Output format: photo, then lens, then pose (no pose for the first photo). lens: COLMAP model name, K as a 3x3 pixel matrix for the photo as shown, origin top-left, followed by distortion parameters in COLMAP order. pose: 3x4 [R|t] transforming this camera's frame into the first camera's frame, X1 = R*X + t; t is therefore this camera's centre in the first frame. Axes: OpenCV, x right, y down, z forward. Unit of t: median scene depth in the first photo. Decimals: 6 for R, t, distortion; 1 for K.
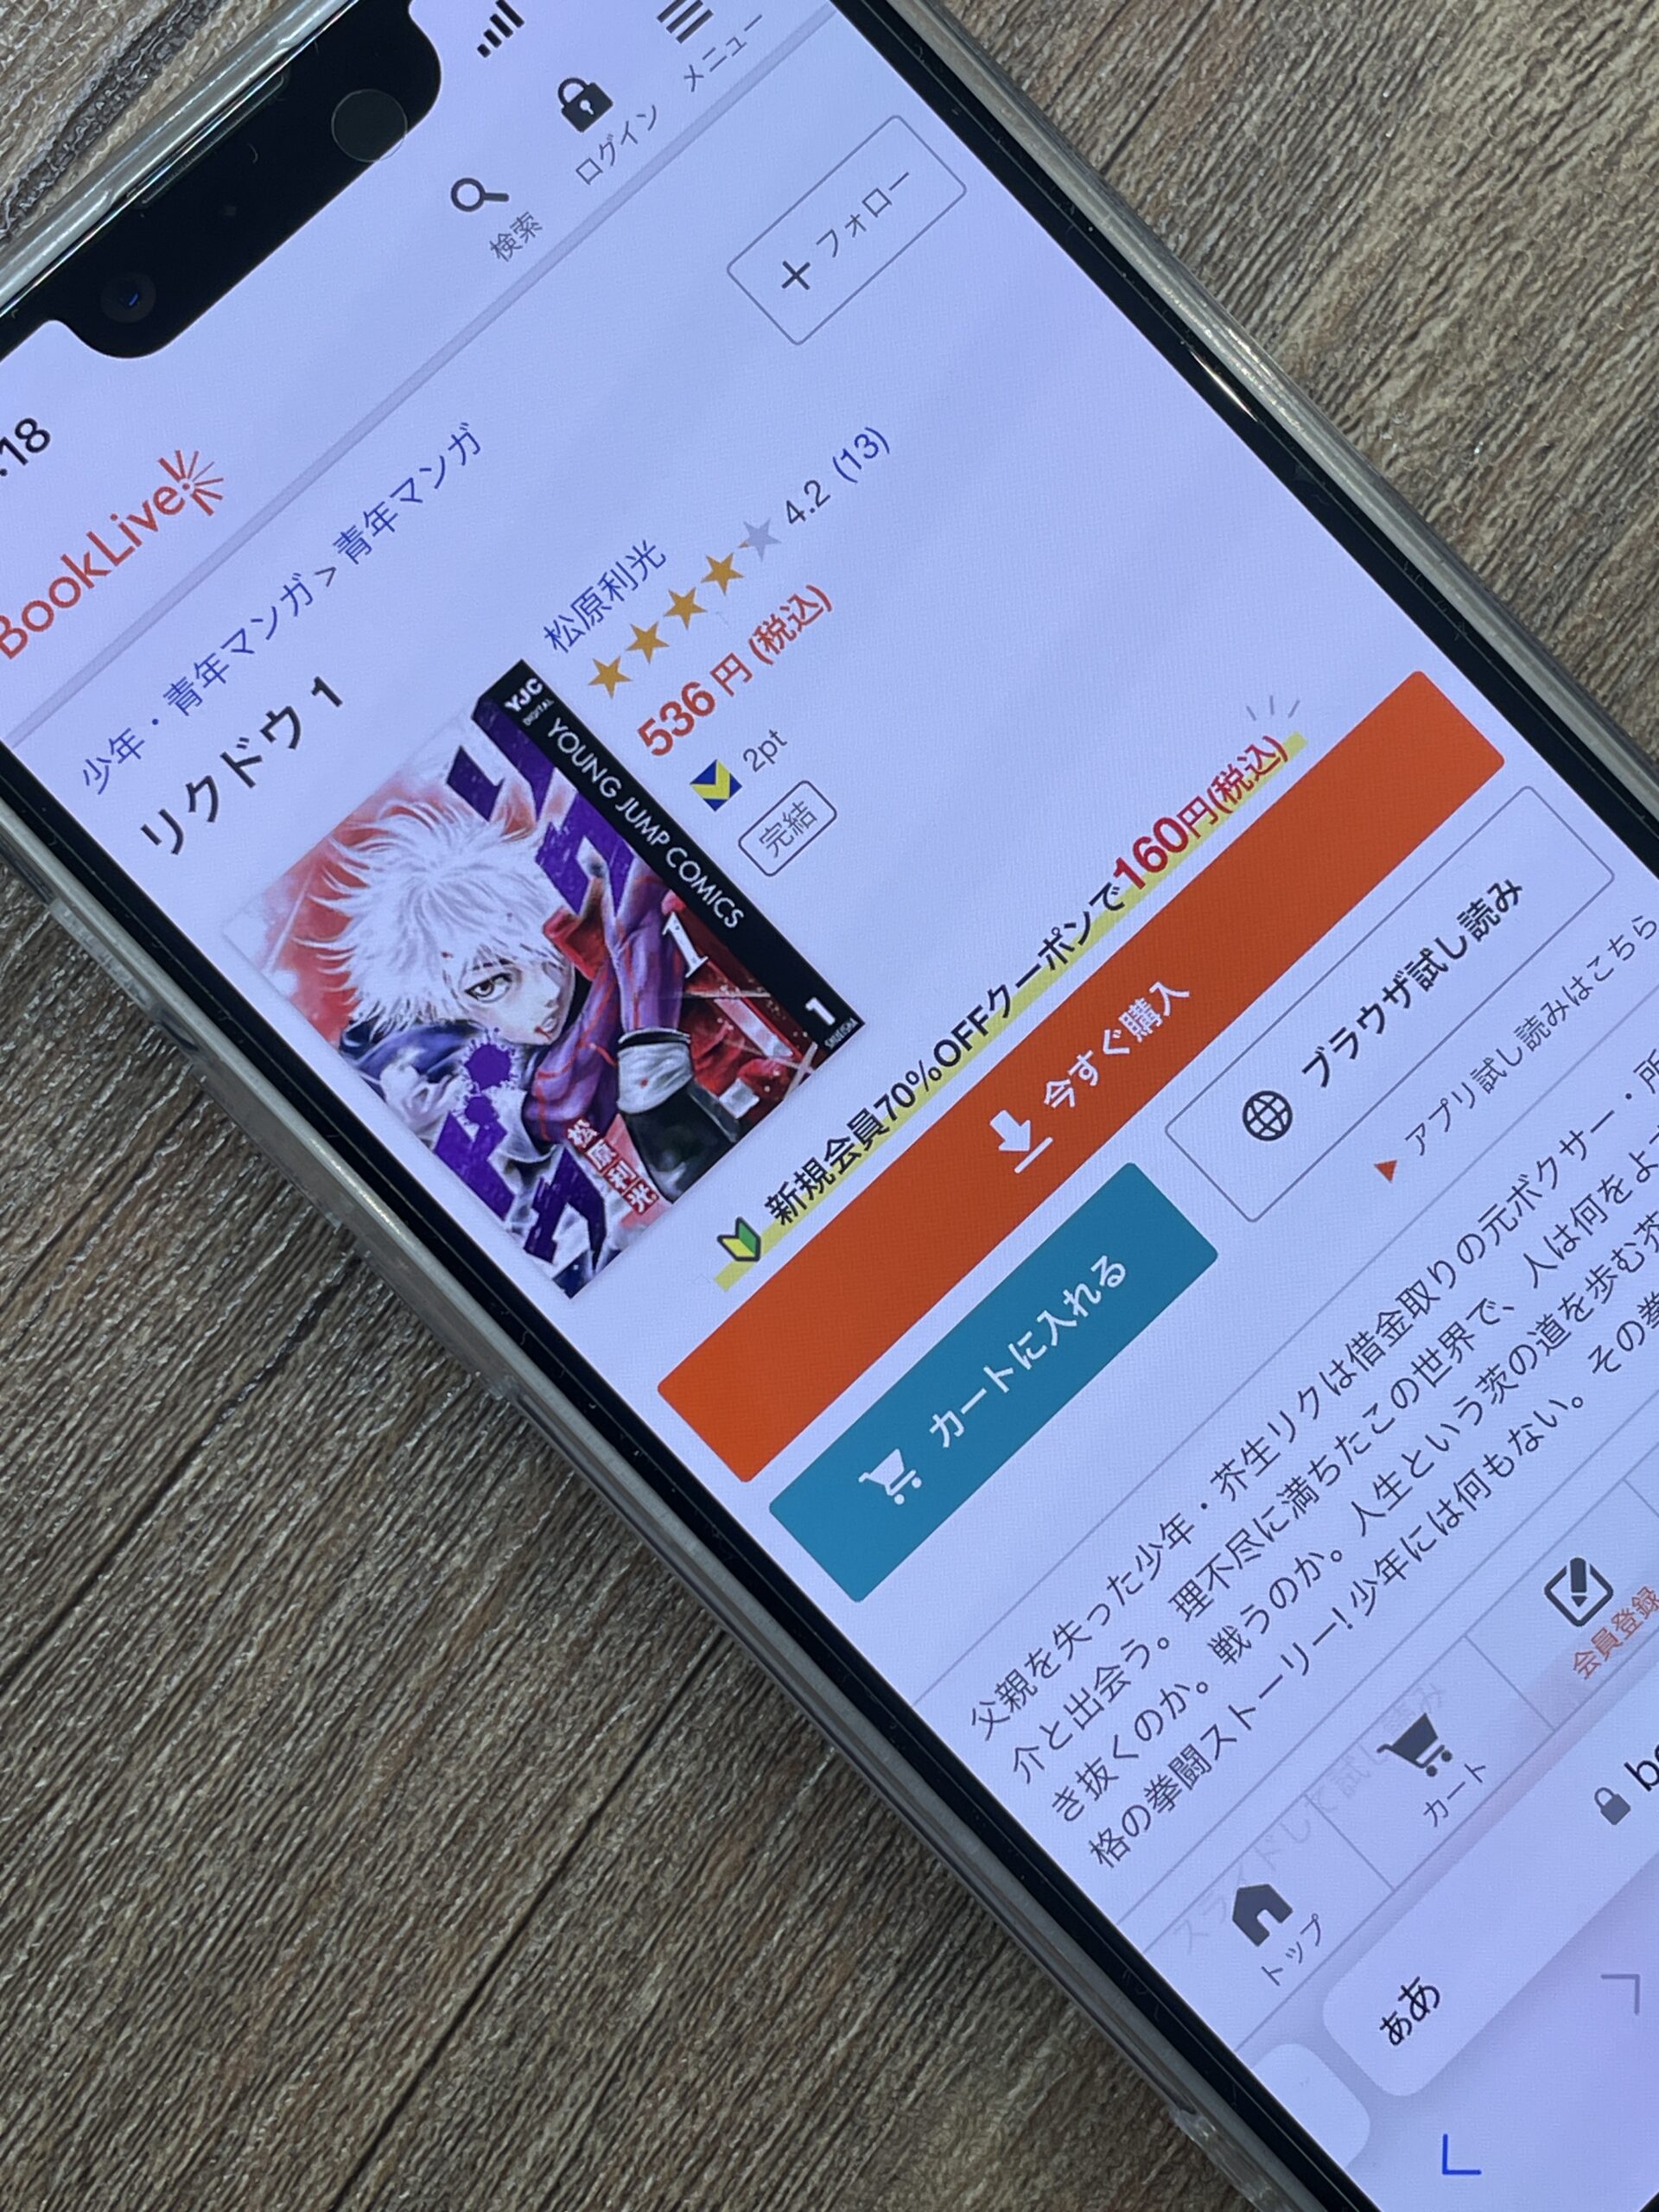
lens RADIAL K [[3300.1, 0, 834.9], [0, 3300.1, 1100.8], [0, 0, 1]] dist [0.099391, 0.000000]
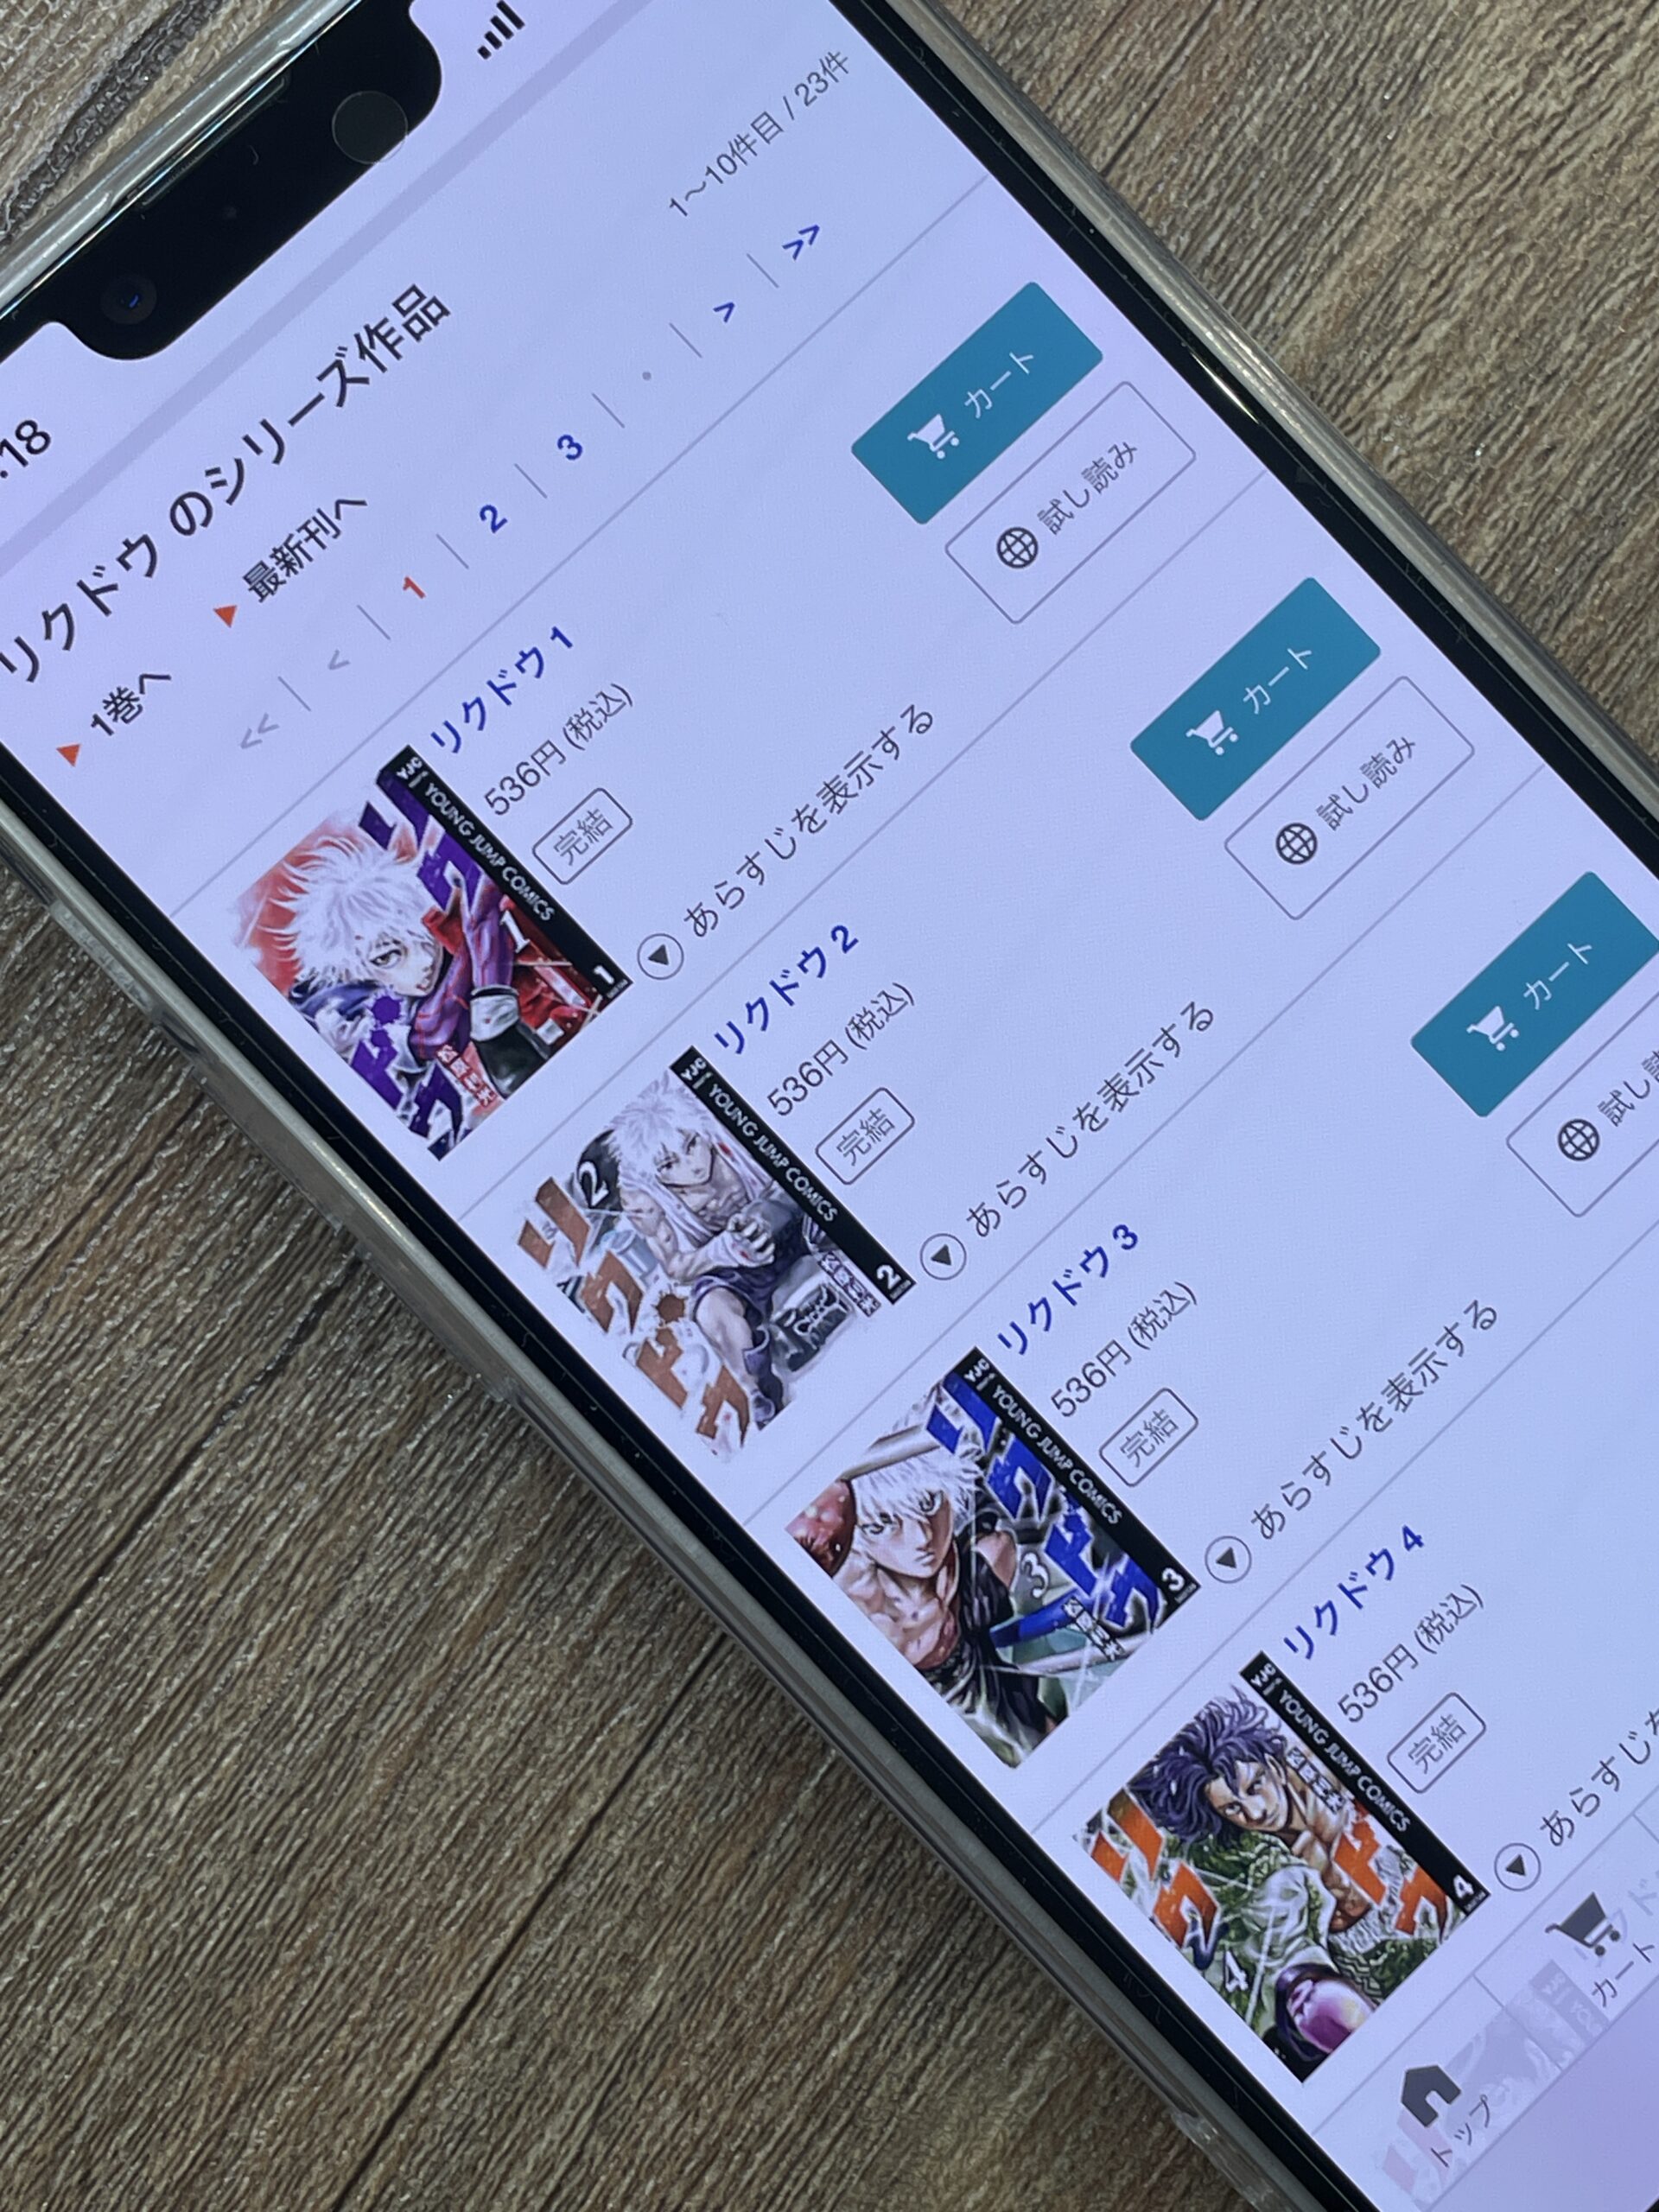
lens RADIAL K [[3300.1, 0, 831.2], [0, 3300.1, 1100.9], [0, 0, 1]] dist [0.099391, 0.000000]
pose [[0.999999, 0.000015, -0.001500, 0.104100], [-0.000016, 1.000000, -0.000681, 0.032727], [0.001500, 0.000681, 0.999999, -0.534914]]
